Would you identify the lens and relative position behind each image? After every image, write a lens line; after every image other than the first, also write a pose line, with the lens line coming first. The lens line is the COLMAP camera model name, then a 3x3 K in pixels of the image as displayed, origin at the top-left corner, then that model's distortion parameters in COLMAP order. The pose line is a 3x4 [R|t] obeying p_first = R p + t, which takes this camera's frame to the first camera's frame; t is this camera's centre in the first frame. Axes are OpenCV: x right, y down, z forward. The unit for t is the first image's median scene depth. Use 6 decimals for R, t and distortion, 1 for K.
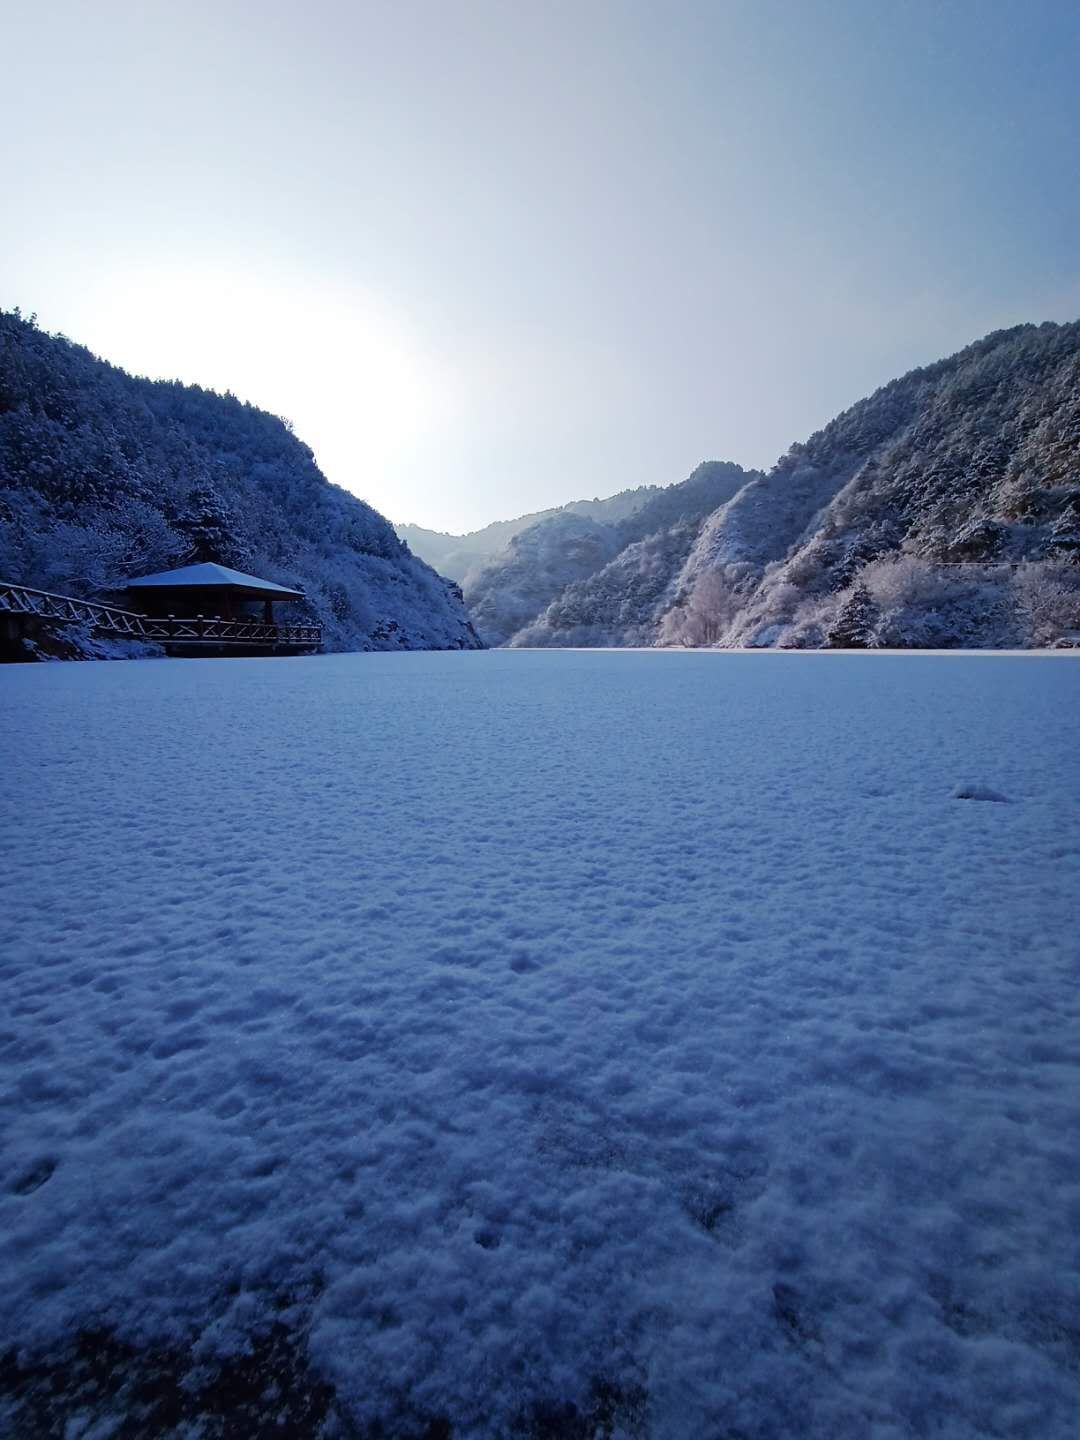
lens RADIAL K [[670.2, 0, 540.9], [0, 670.2, 721.9], [0, 0, 1]] dist [0.000943, 0.001043]
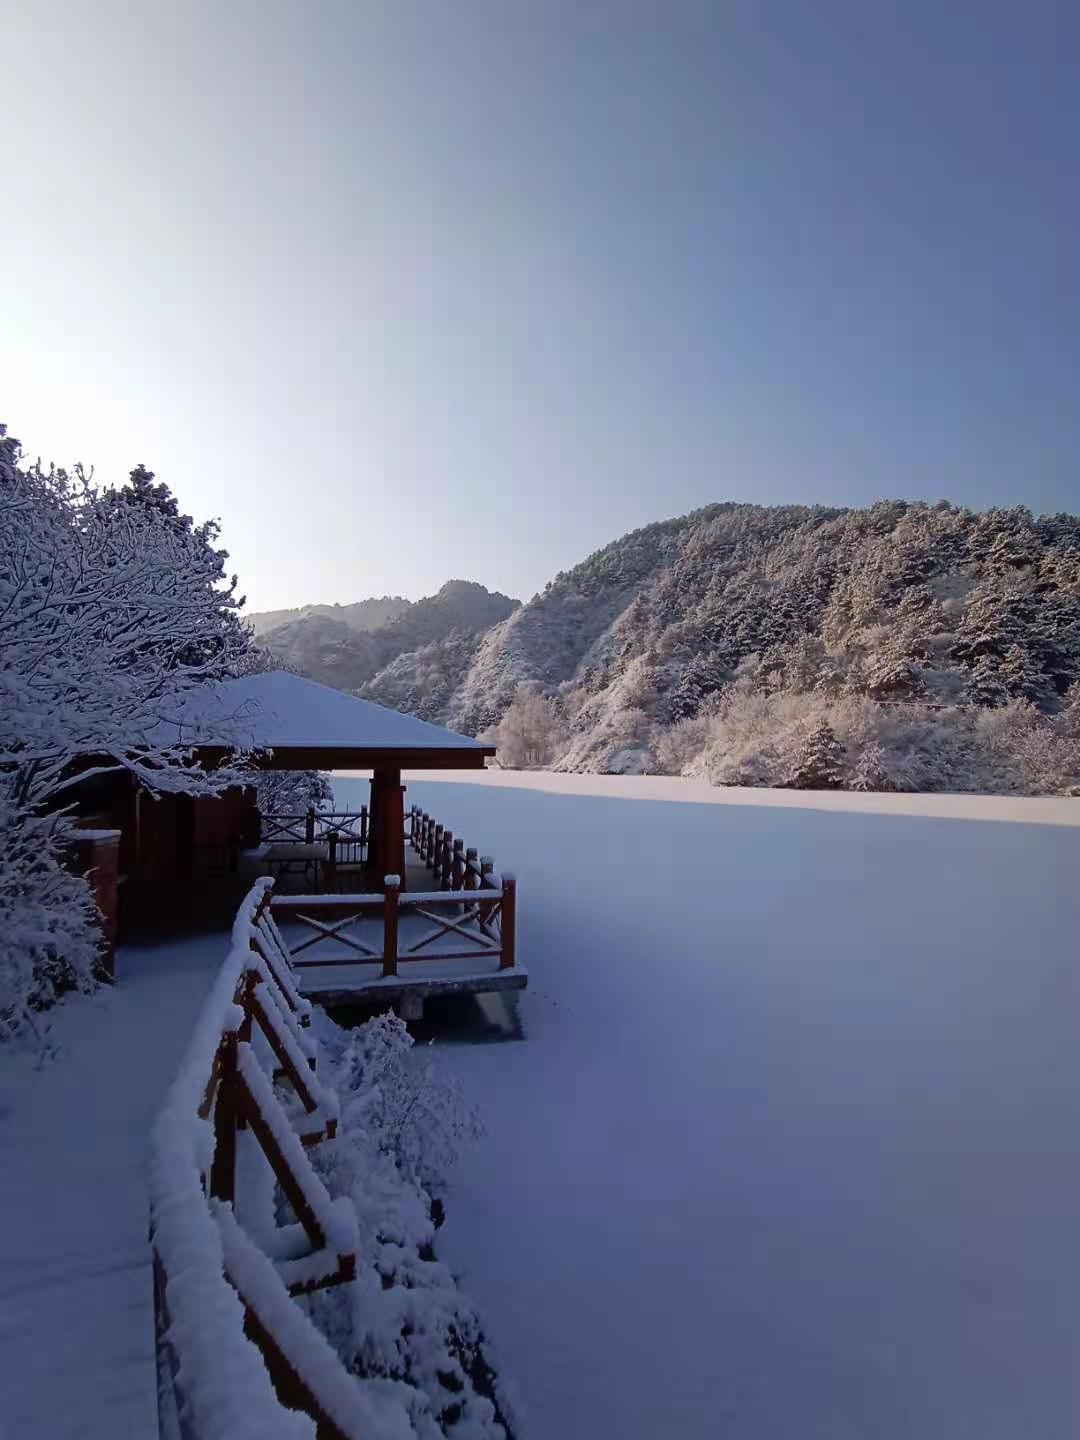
lens RADIAL K [[670.2, 0, 539.4], [0, 670.2, 719.4], [0, 0, 1]] dist [0.000943, 0.001043]
pose [[0.911176, 0.027893, 0.411073, -0.087646], [0.039411, 0.987231, -0.154346, -0.025317], [-0.410129, 0.156837, 0.898441, 0.105291]]
